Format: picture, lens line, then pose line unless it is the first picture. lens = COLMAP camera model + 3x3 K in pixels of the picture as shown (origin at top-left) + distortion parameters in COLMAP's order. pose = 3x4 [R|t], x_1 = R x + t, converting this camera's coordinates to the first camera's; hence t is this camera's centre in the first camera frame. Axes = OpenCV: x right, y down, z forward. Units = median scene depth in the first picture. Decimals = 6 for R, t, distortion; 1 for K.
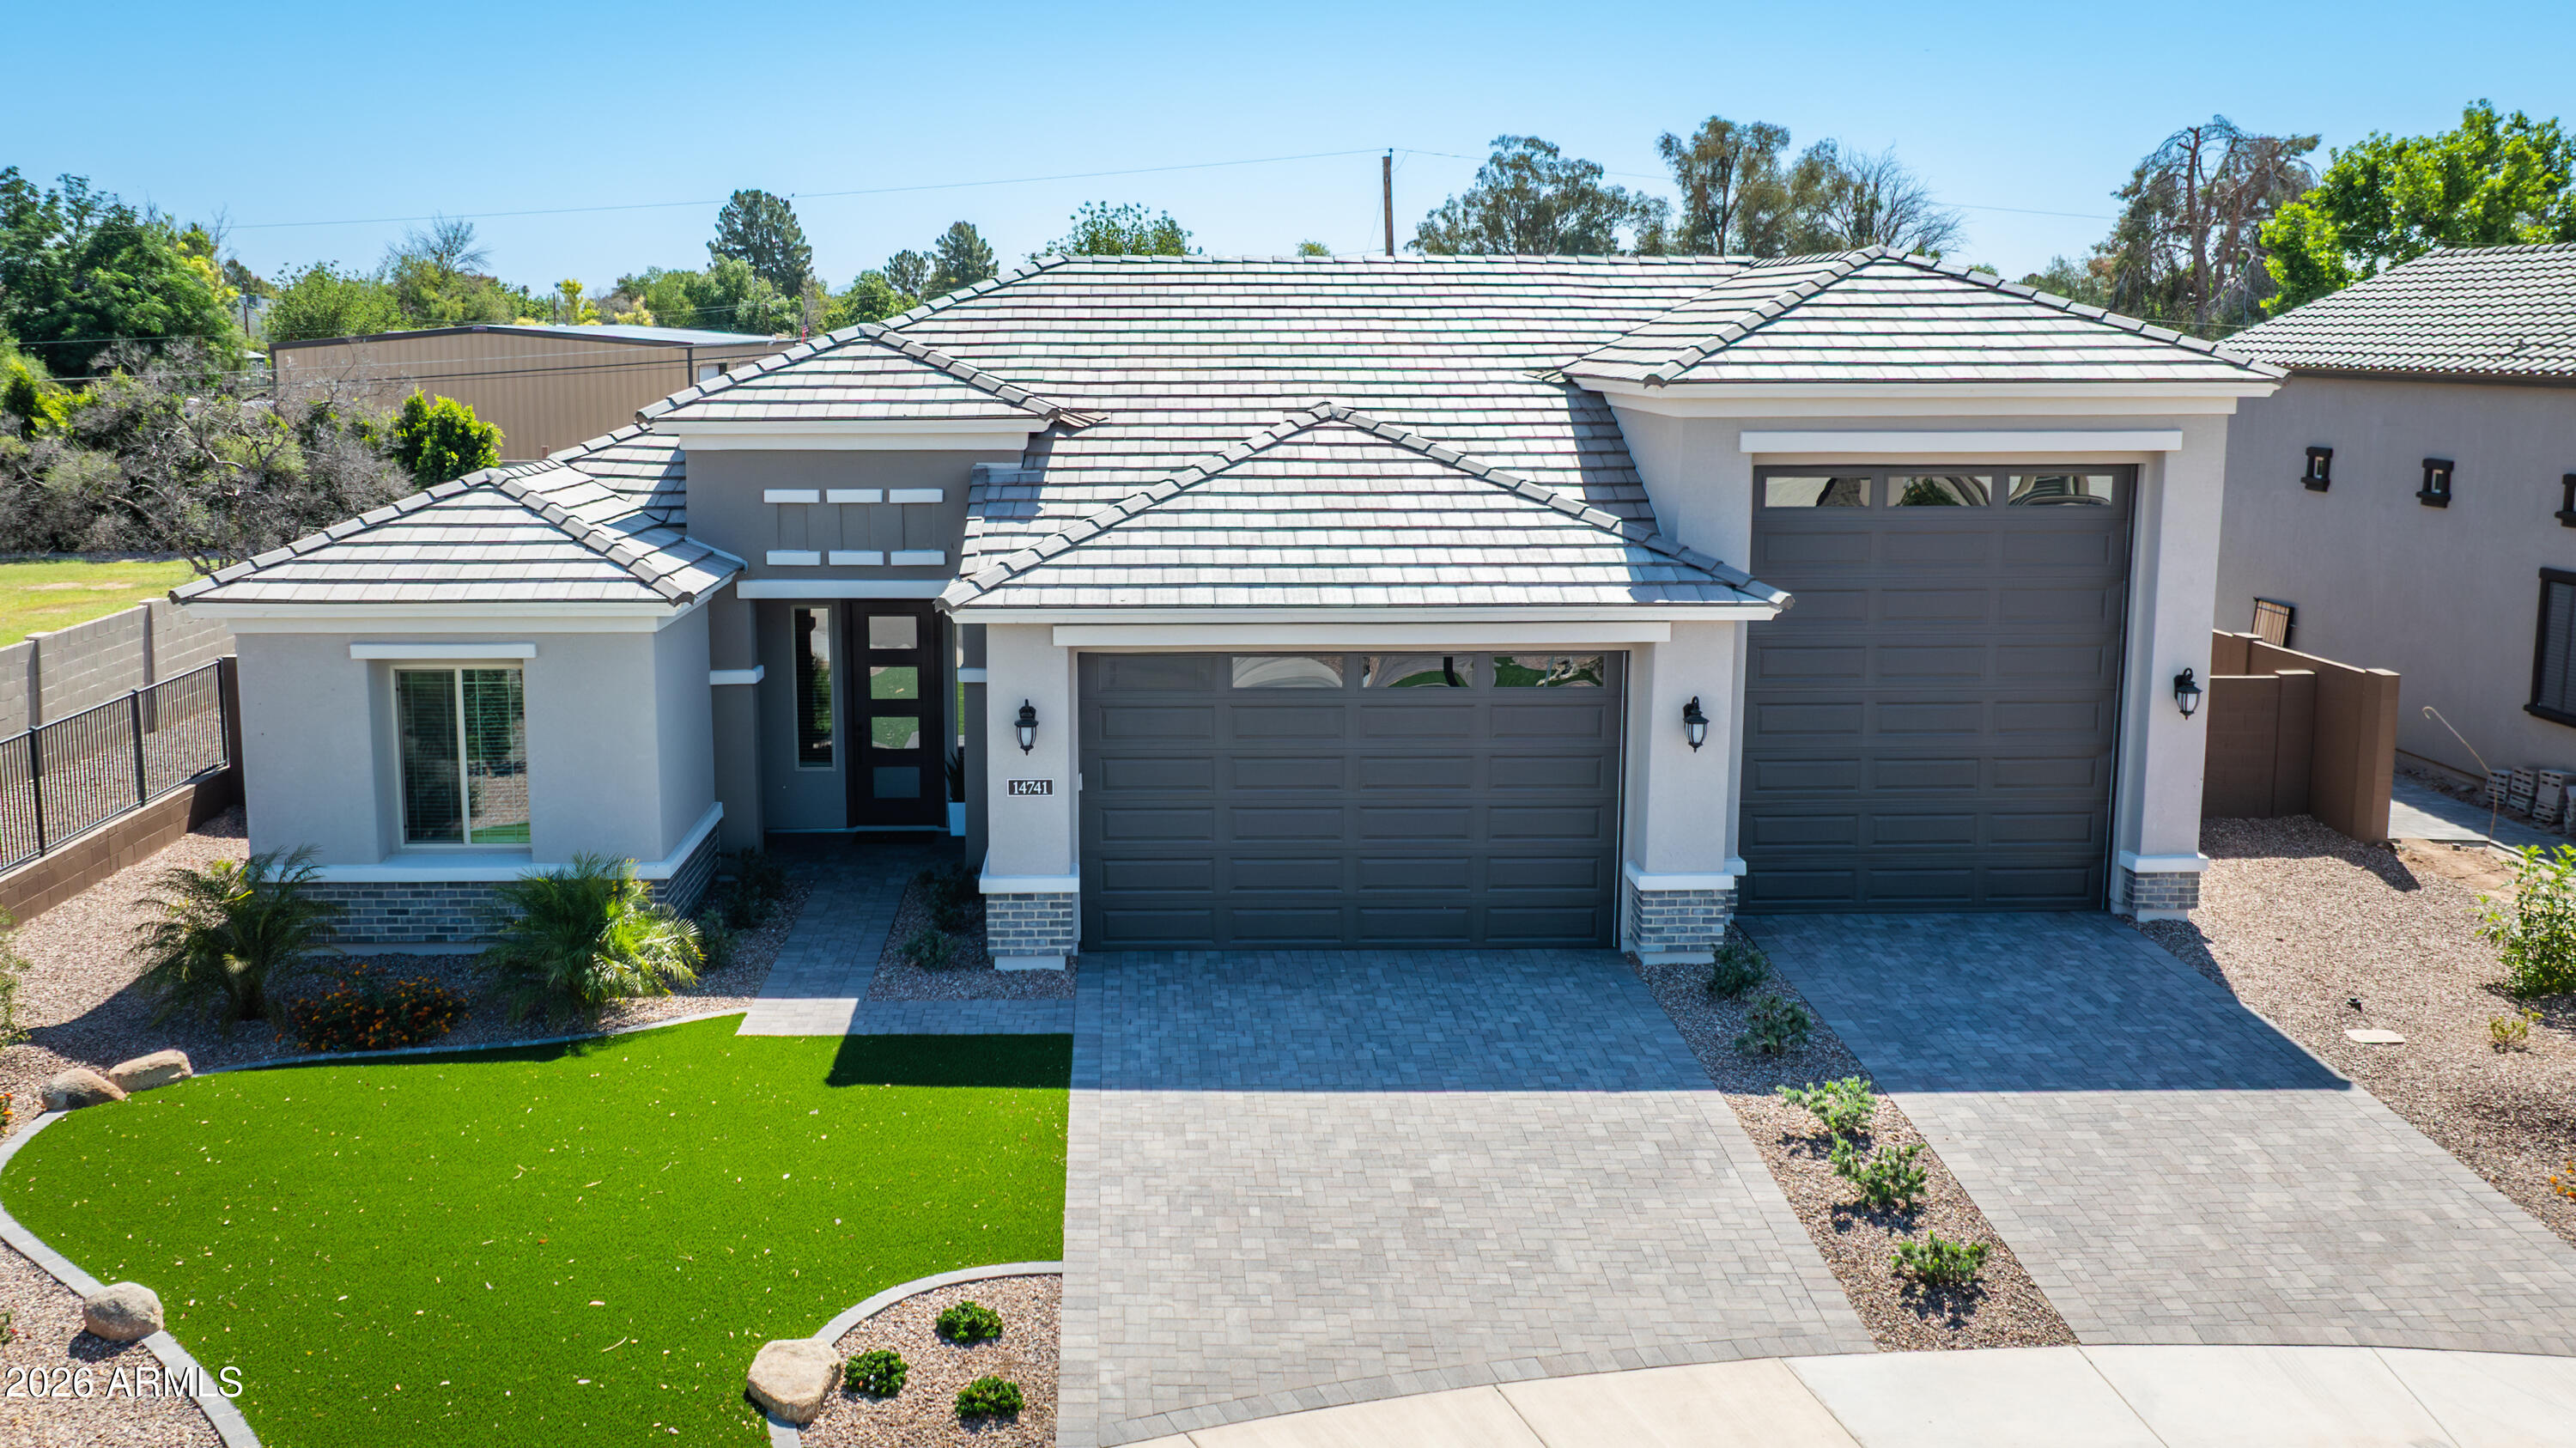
lens RADIAL K [[2334.6, 0, 1197.2], [0, 2334.6, 721.1], [0, 0, 1]] dist [-0.015940, -0.002776]
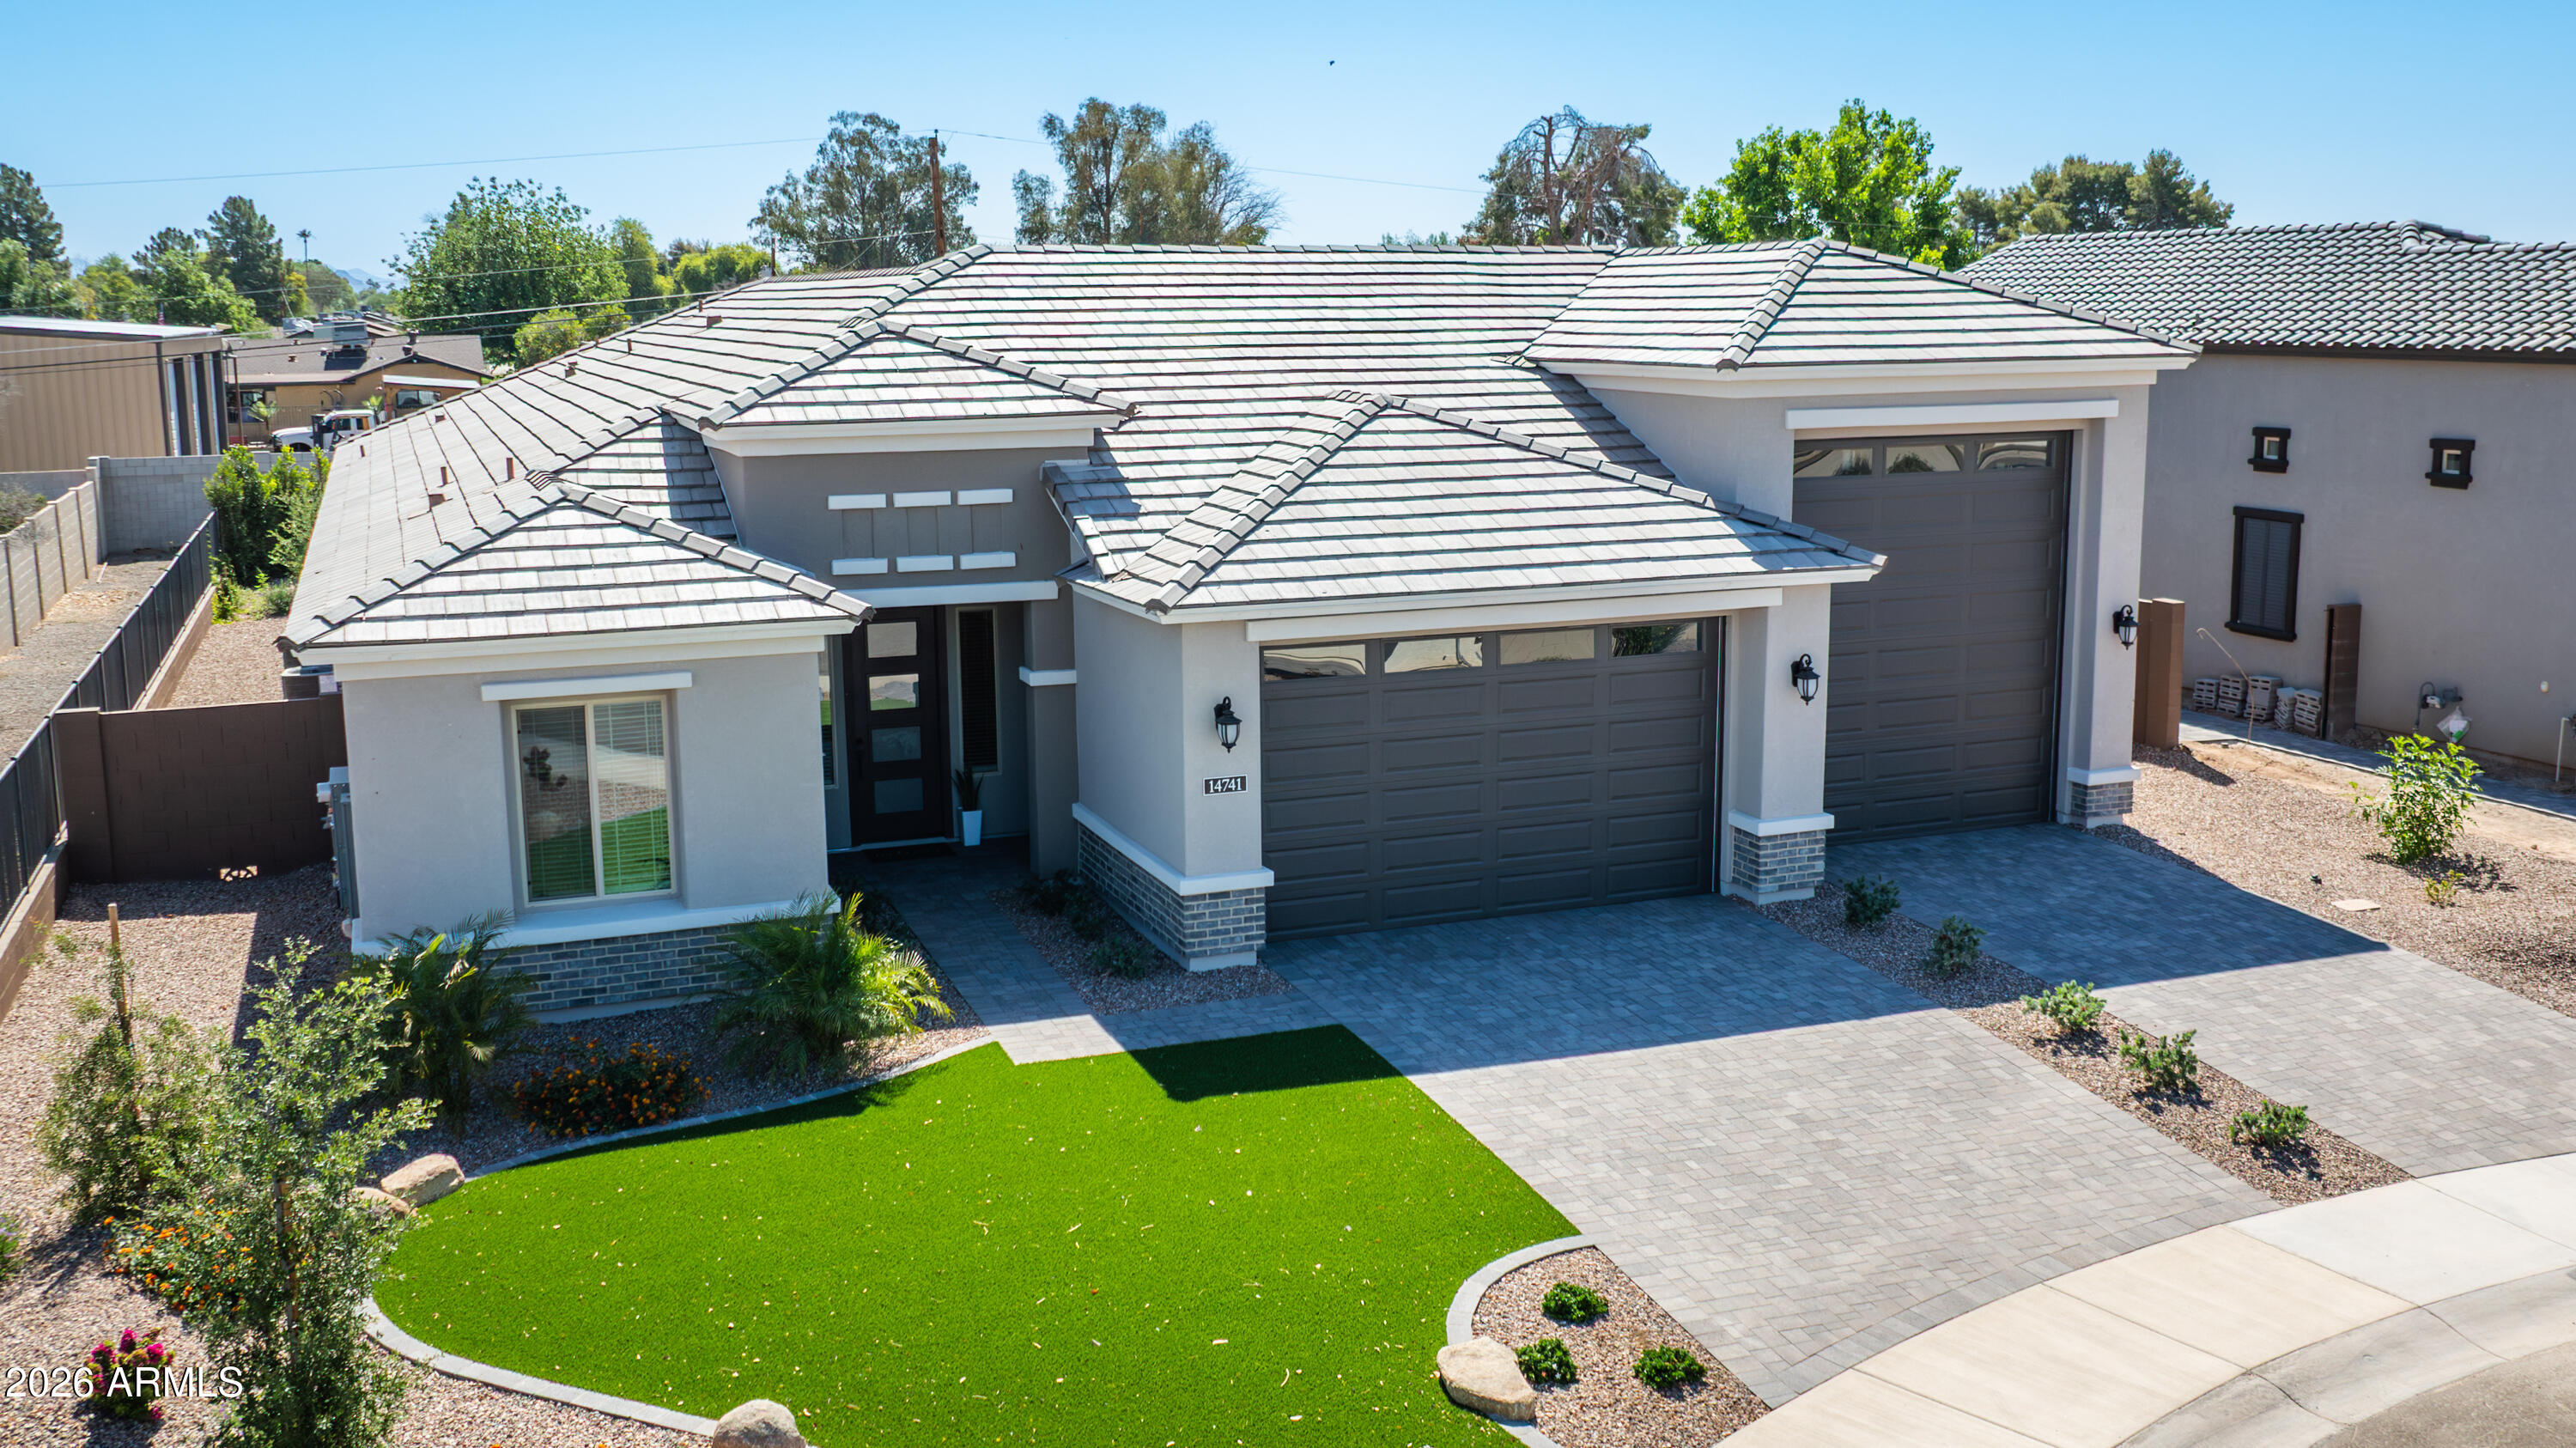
lens RADIAL K [[2337.4, 0, 1291.1], [0, 2337.4, 694.1], [0, 0, 1]] dist [-0.010888, -0.017504]
pose [[0.940869, -0.064651, 0.332545, -0.368157], [0.065075, 0.997832, 0.009872, -0.017955], [-0.332462, 0.012352, 0.943036, 0.049878]]
